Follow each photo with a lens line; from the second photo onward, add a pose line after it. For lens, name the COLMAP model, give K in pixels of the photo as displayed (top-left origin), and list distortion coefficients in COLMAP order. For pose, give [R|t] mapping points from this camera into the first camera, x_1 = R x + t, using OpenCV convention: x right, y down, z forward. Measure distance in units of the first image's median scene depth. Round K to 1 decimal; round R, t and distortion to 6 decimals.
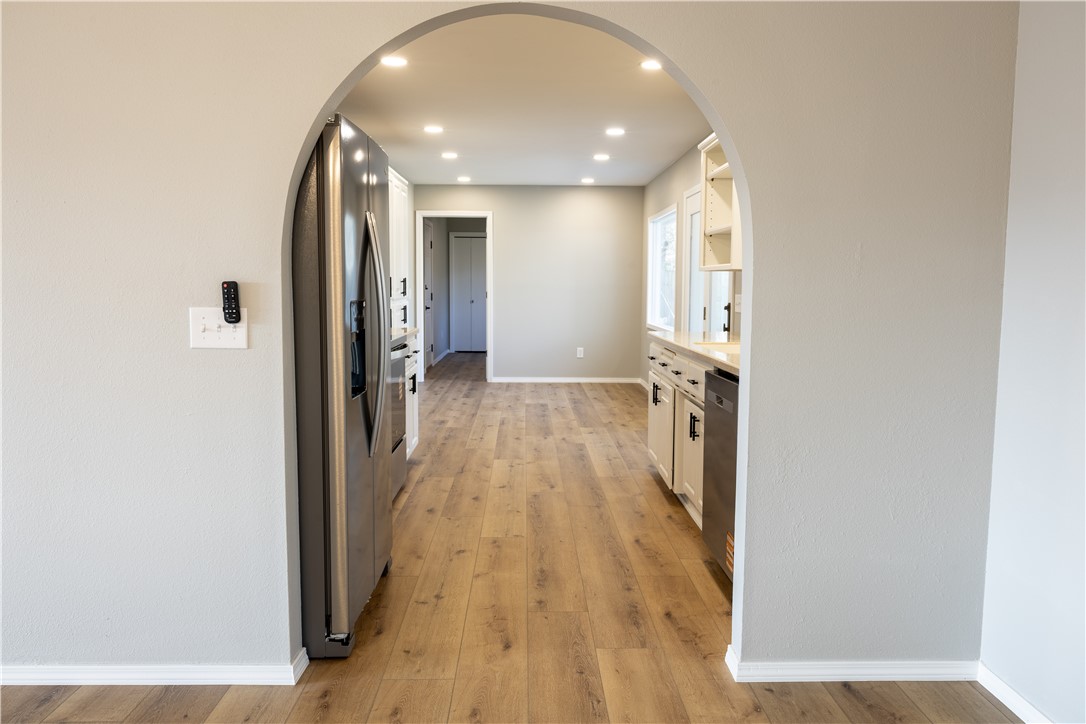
lens RADIAL K [[845.1, 0, 543.0], [0, 845.1, 362.0], [0, 0, 1]] dist [0.002695, 0.007464]
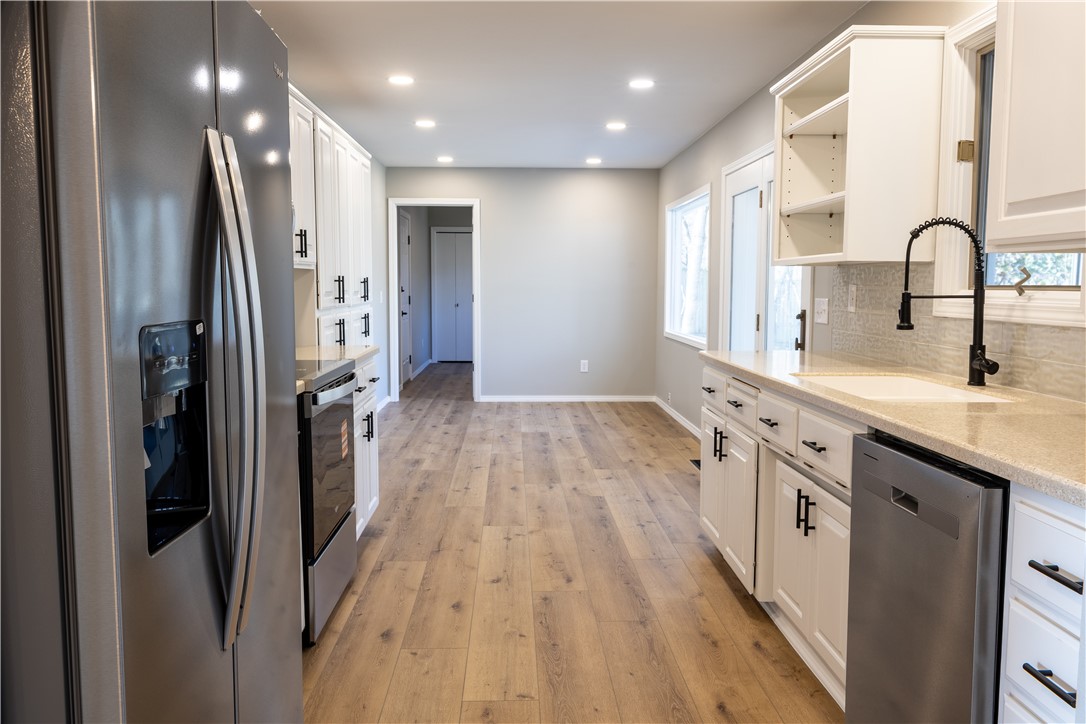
lens RADIAL K [[874.7, 0, 543.0], [0, 874.7, 362.0], [0, 0, 1]] dist [0.007460, 0.002142]
pose [[0.999916, -0.004318, 0.012211, -0.015661], [0.004372, 0.999981, -0.004323, -0.023018], [-0.012192, 0.004376, 0.999916, 0.252057]]
